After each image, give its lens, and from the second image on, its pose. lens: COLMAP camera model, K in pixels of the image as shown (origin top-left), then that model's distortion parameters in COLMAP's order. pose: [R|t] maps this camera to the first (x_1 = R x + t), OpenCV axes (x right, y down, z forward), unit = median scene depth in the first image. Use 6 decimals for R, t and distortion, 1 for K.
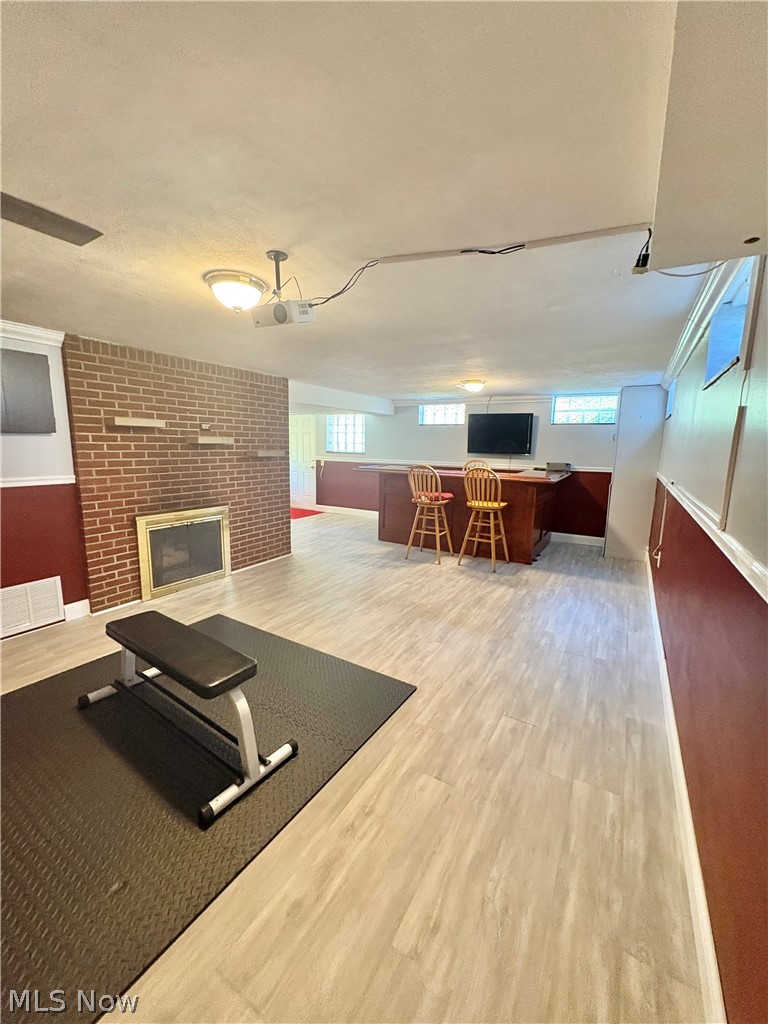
lens RADIAL K [[409.1, 0, 384.0], [0, 409.1, 512.0], [0, 0, 1]] dist [0.001178, 0.000081]
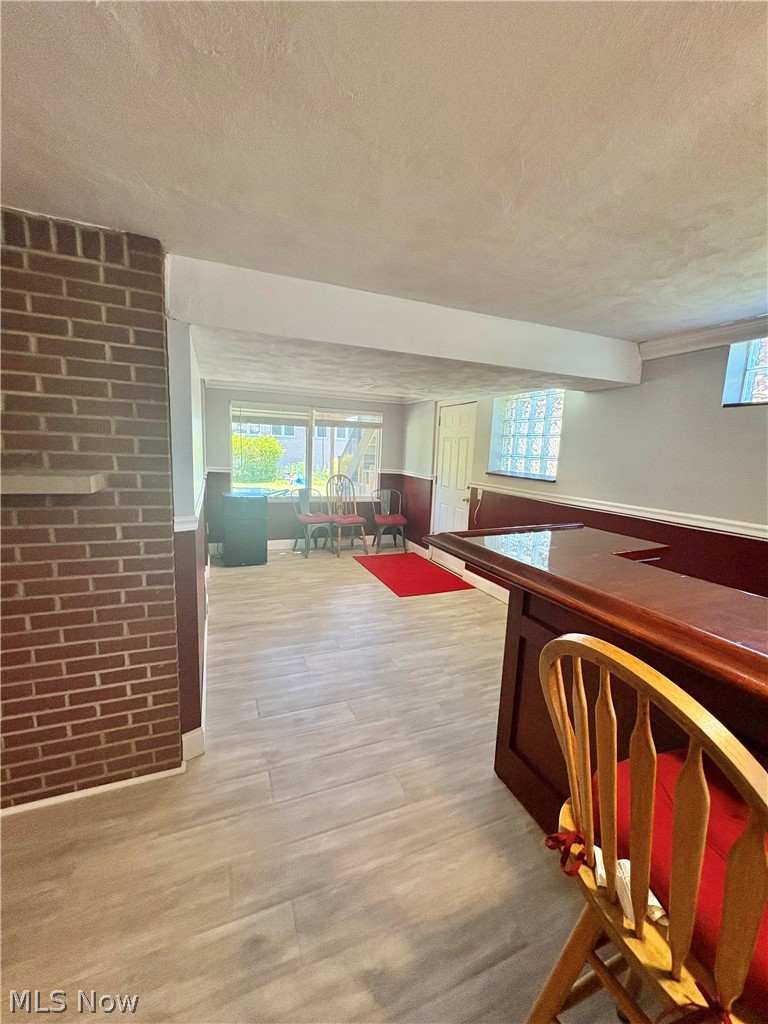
lens RADIAL K [[409.1, 0, 384.0], [0, 409.1, 512.0], [0, 0, 1]] dist [0.001178, 0.000081]
pose [[0.803578, 0.096629, -0.587304, 0.066796], [-0.115968, 0.993242, 0.004745, -0.096485], [0.583793, 0.064296, 0.809353, 0.574637]]
